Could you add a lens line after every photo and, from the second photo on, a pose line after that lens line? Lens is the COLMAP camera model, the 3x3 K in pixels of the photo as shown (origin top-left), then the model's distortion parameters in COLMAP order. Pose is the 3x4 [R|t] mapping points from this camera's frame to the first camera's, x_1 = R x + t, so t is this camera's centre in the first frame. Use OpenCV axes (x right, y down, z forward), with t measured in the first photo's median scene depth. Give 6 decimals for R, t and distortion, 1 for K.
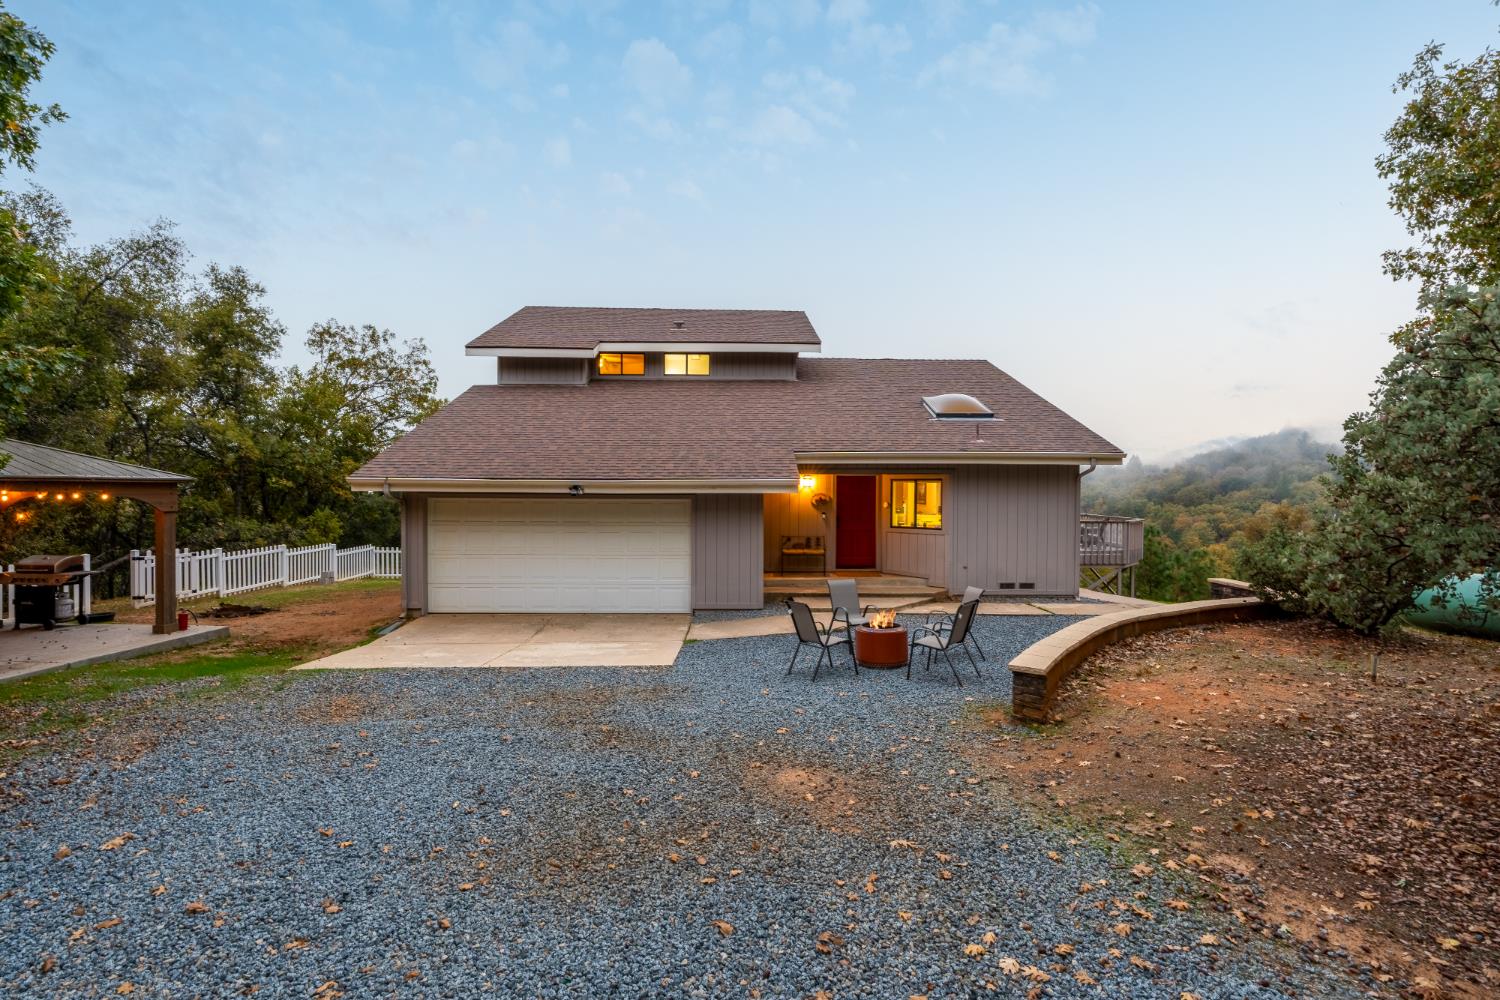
lens RADIAL K [[661.0, 0, 752.7], [0, 661.0, 497.0], [0, 0, 1]] dist [-0.001004, 0.000123]
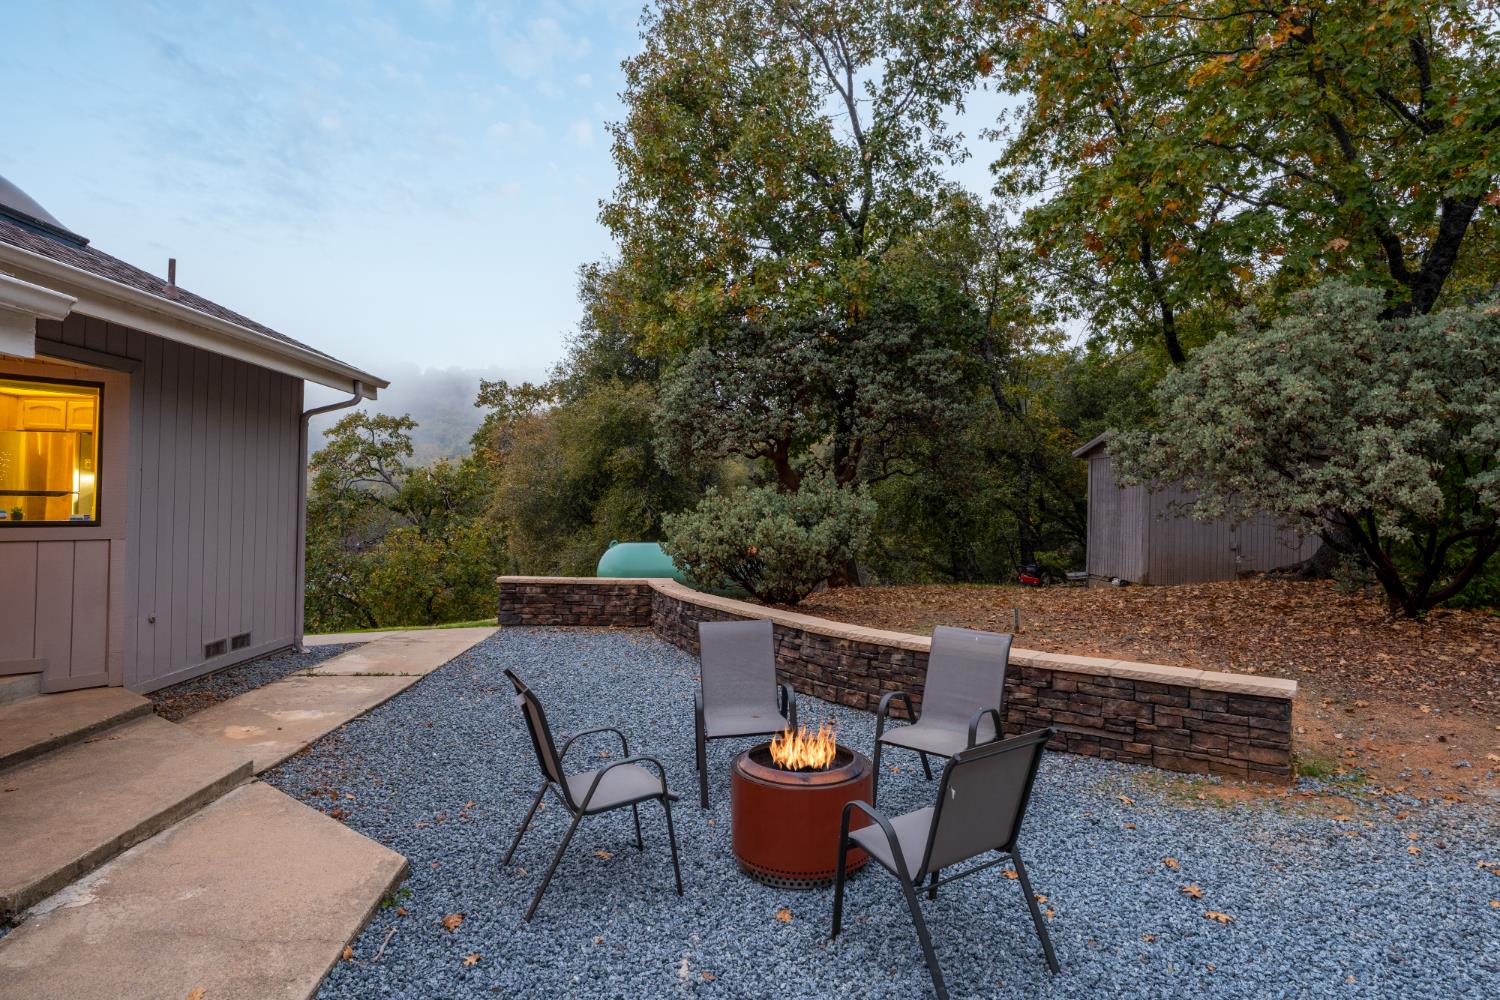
lens RADIAL K [[843.1, 0, 750.0], [0, 843.1, 500.0], [0, 0, 1]] dist [0.000663, -0.000518]
pose [[-0.009082, -0.003045, 0.999954, -0.161404], [-0.000812, 0.999995, 0.003038, 0.032170], [-0.999958, -0.000784, -0.009084, 0.610483]]
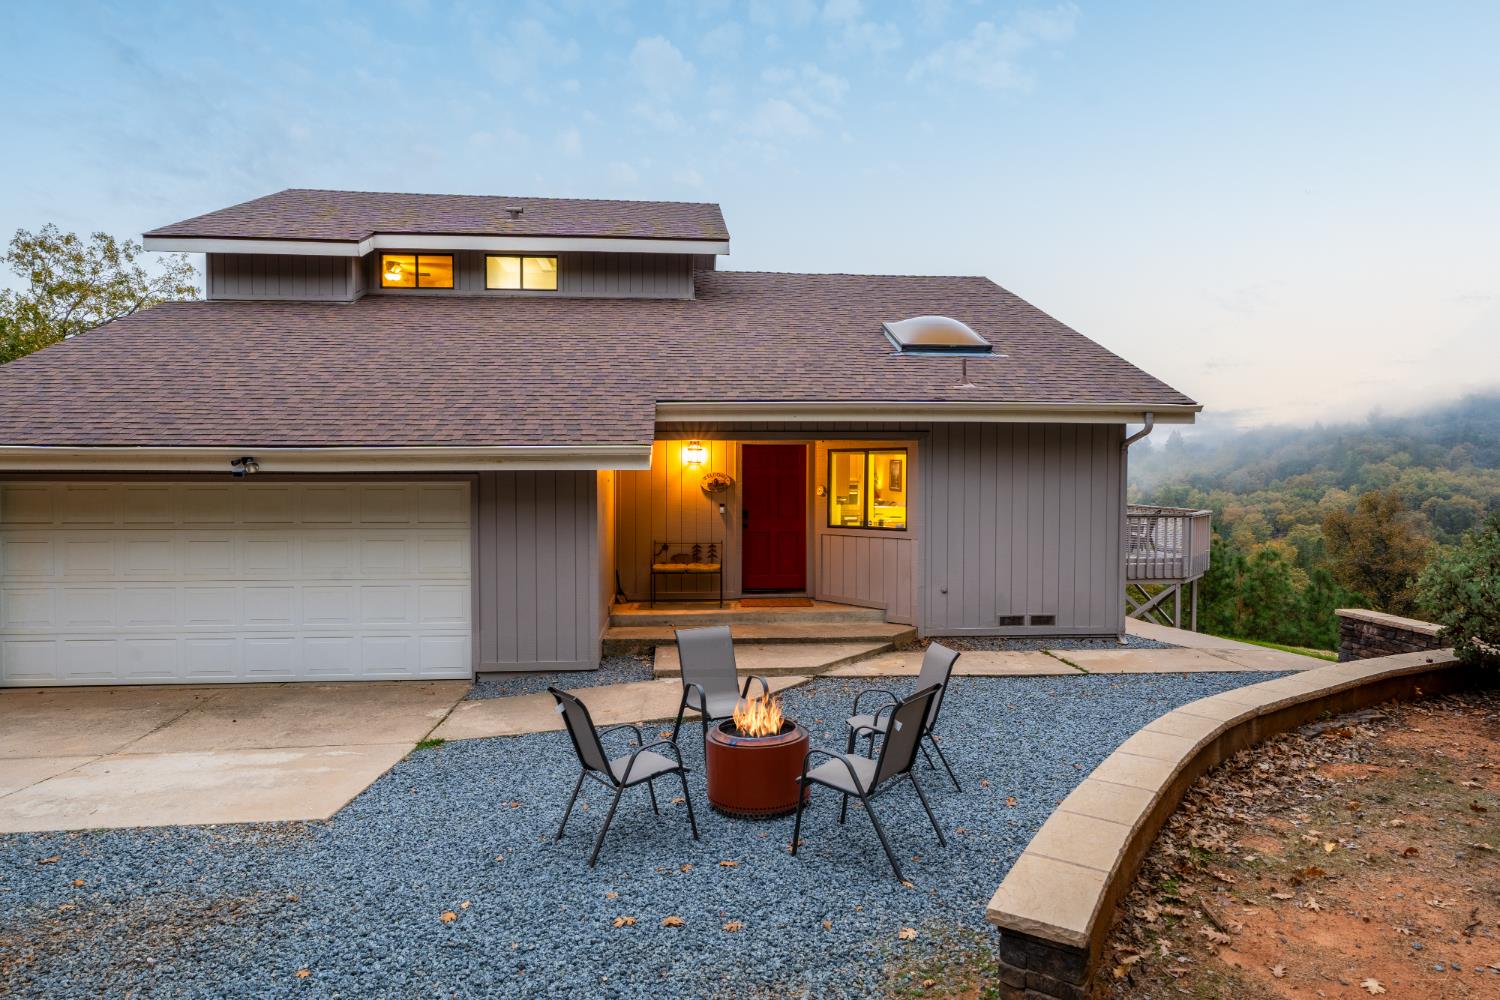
lens RADIAL K [[843.1, 0, 750.0], [0, 843.1, 500.0], [0, 0, 1]] dist [0.000663, -0.000518]
pose [[0.998369, -0.005318, 0.056841, 0.090353], [0.004289, 0.999825, 0.018204, 0.005813], [-0.056928, -0.017930, 0.998217, 0.213634]]
